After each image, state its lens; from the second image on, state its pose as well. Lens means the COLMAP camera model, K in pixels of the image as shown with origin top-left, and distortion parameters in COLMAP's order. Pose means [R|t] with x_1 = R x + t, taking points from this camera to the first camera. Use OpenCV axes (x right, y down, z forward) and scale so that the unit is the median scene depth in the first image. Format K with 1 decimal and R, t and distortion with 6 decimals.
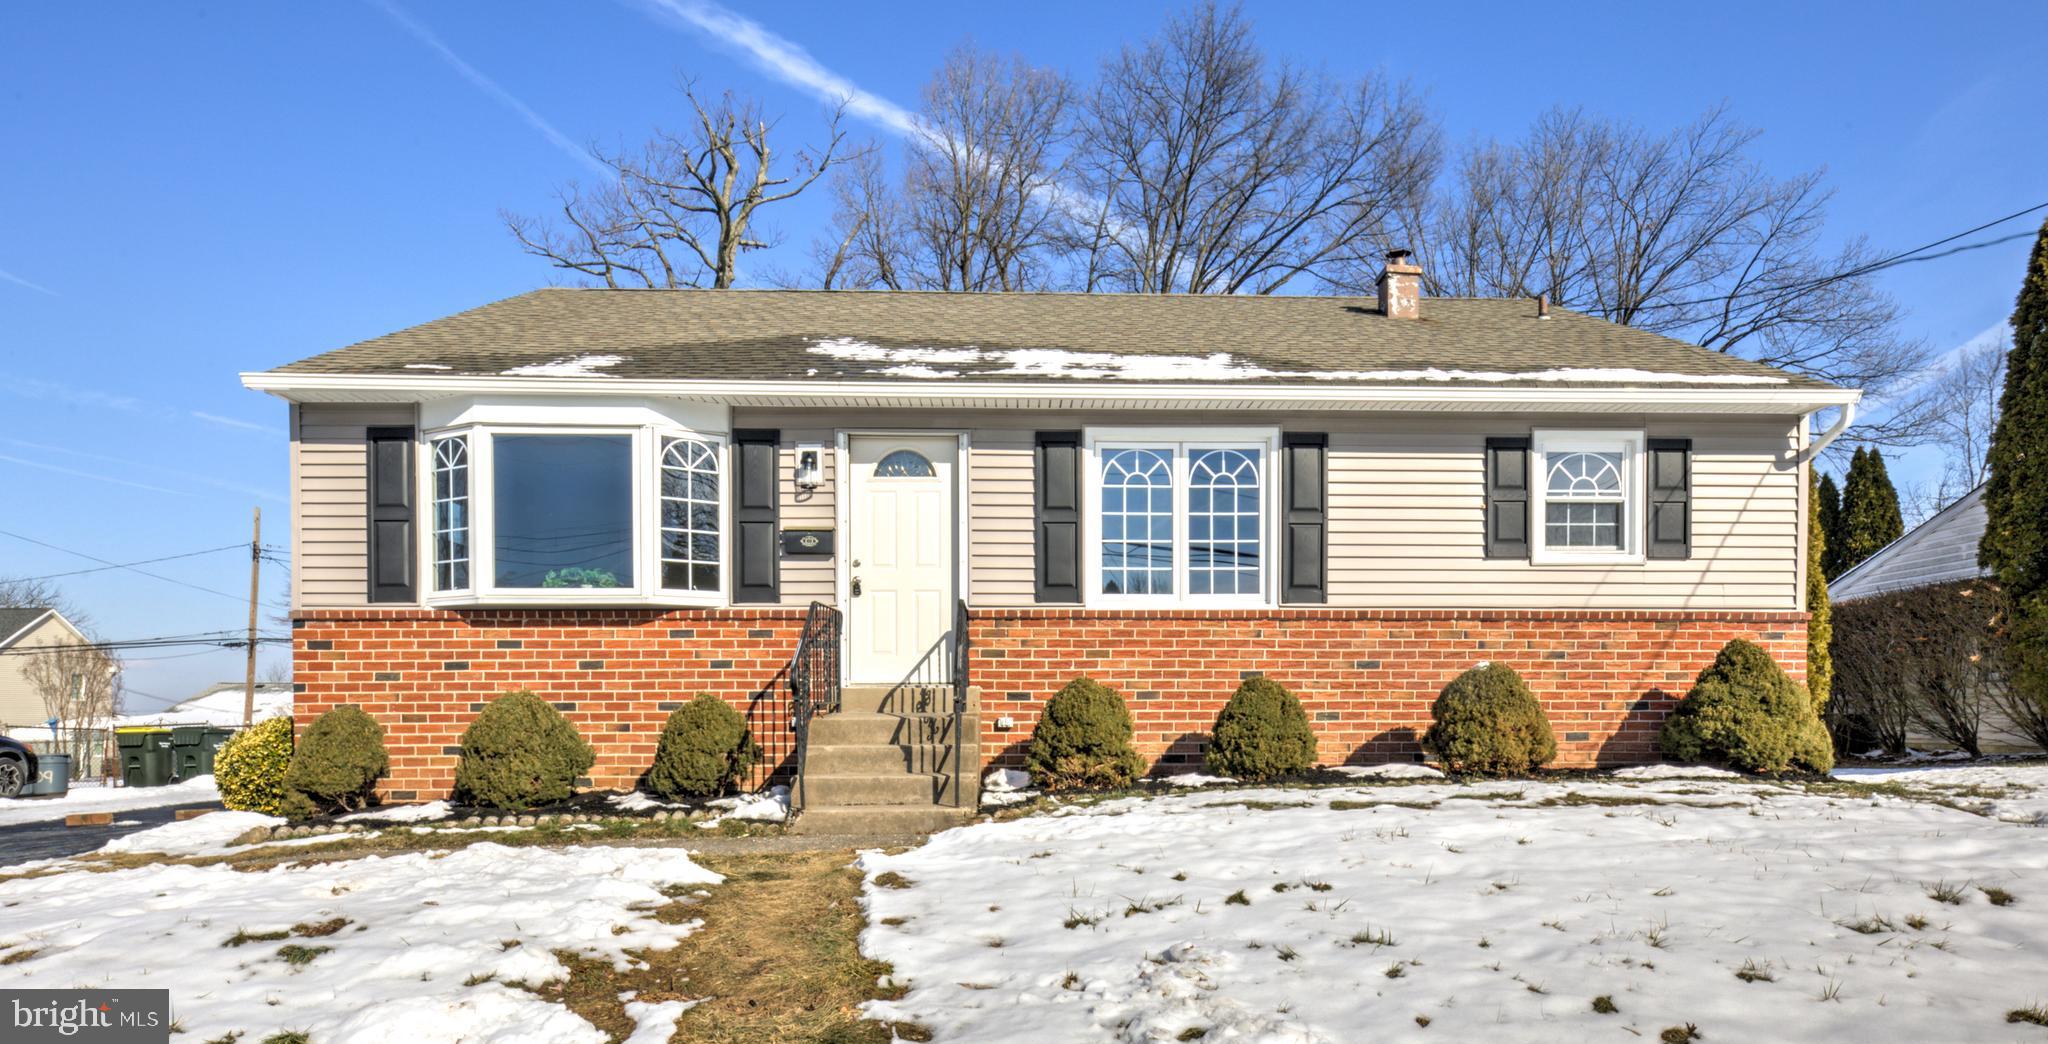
lens RADIAL K [[1147.7, 0, 1048.3], [0, 1147.7, 722.5], [0, 0, 1]] dist [-0.006359, -0.000838]
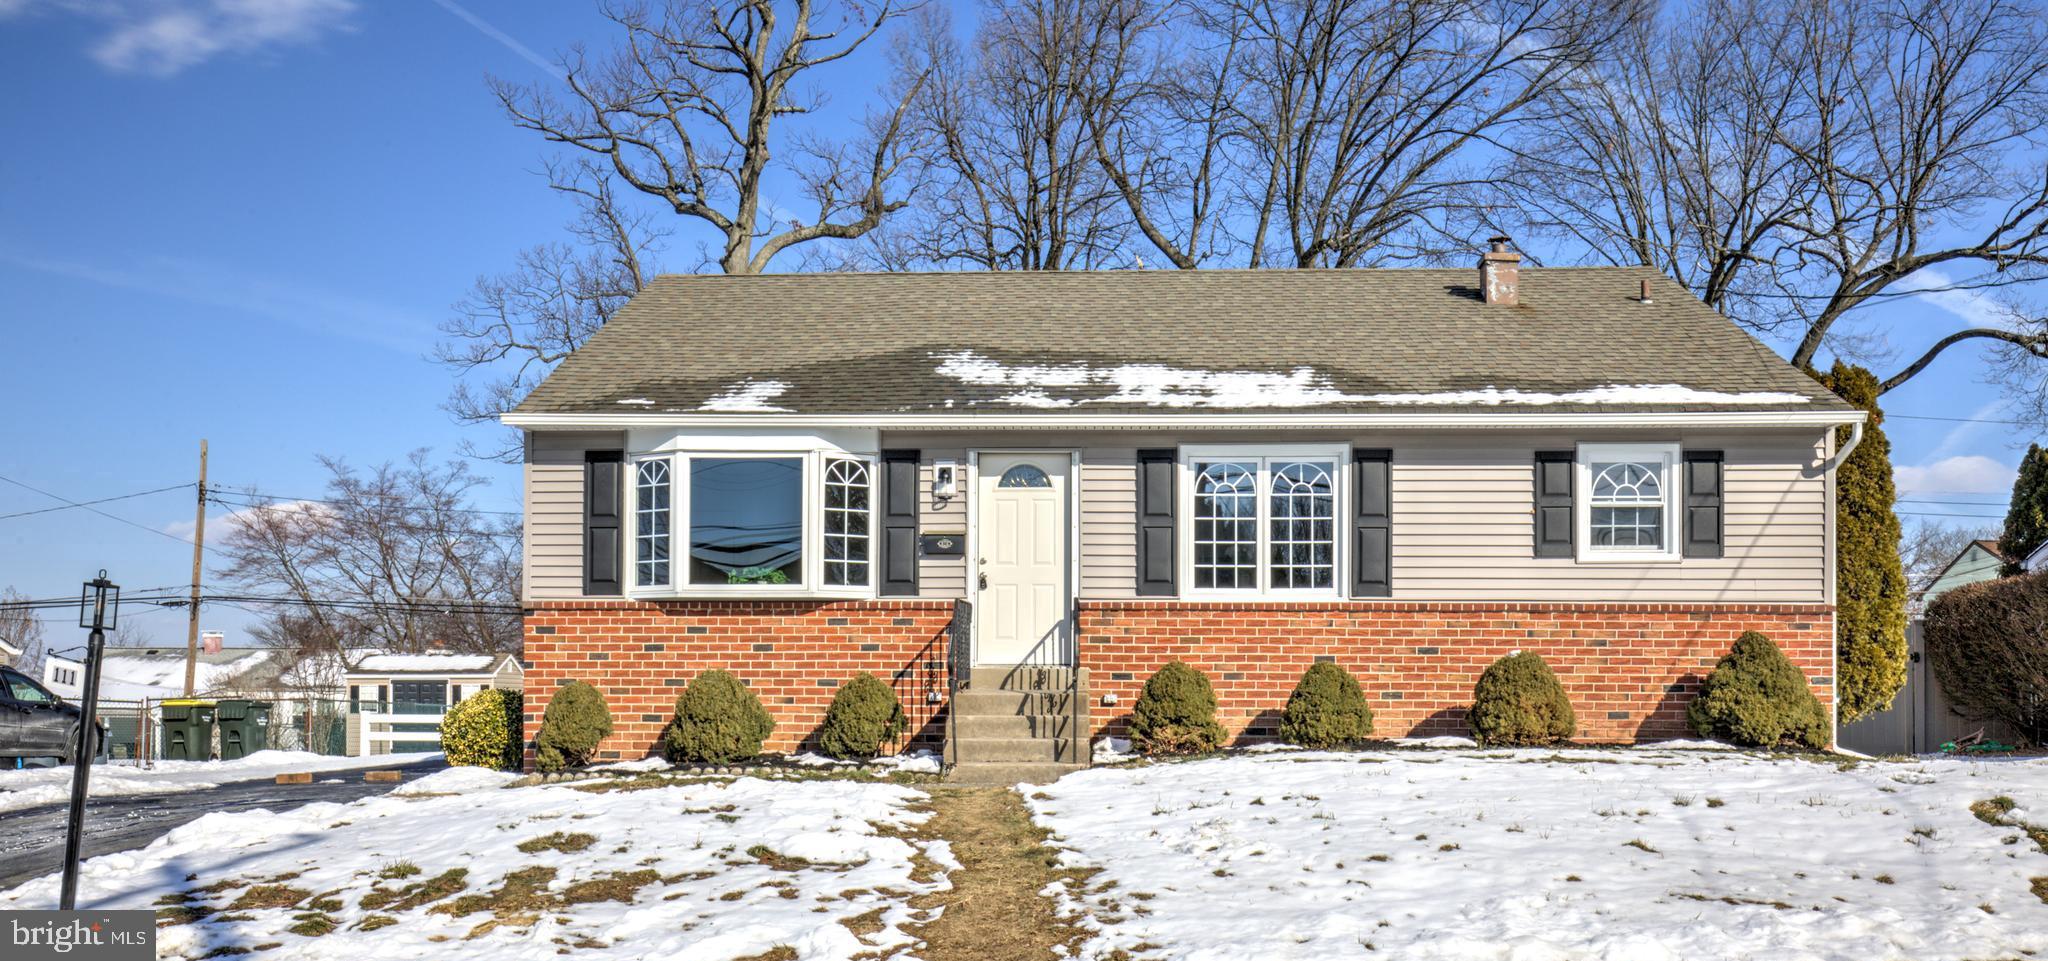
lens RADIAL K [[1695.8, 0, 1012.4], [0, 1695.8, 648.1], [0, 0, 1]] dist [-0.003919, 0.004137]
pose [[0.996442, 0.005467, -0.084108, 0.008293], [-0.008434, 0.999353, -0.034964, 0.009679], [0.083862, 0.035549, 0.995843, -0.721010]]
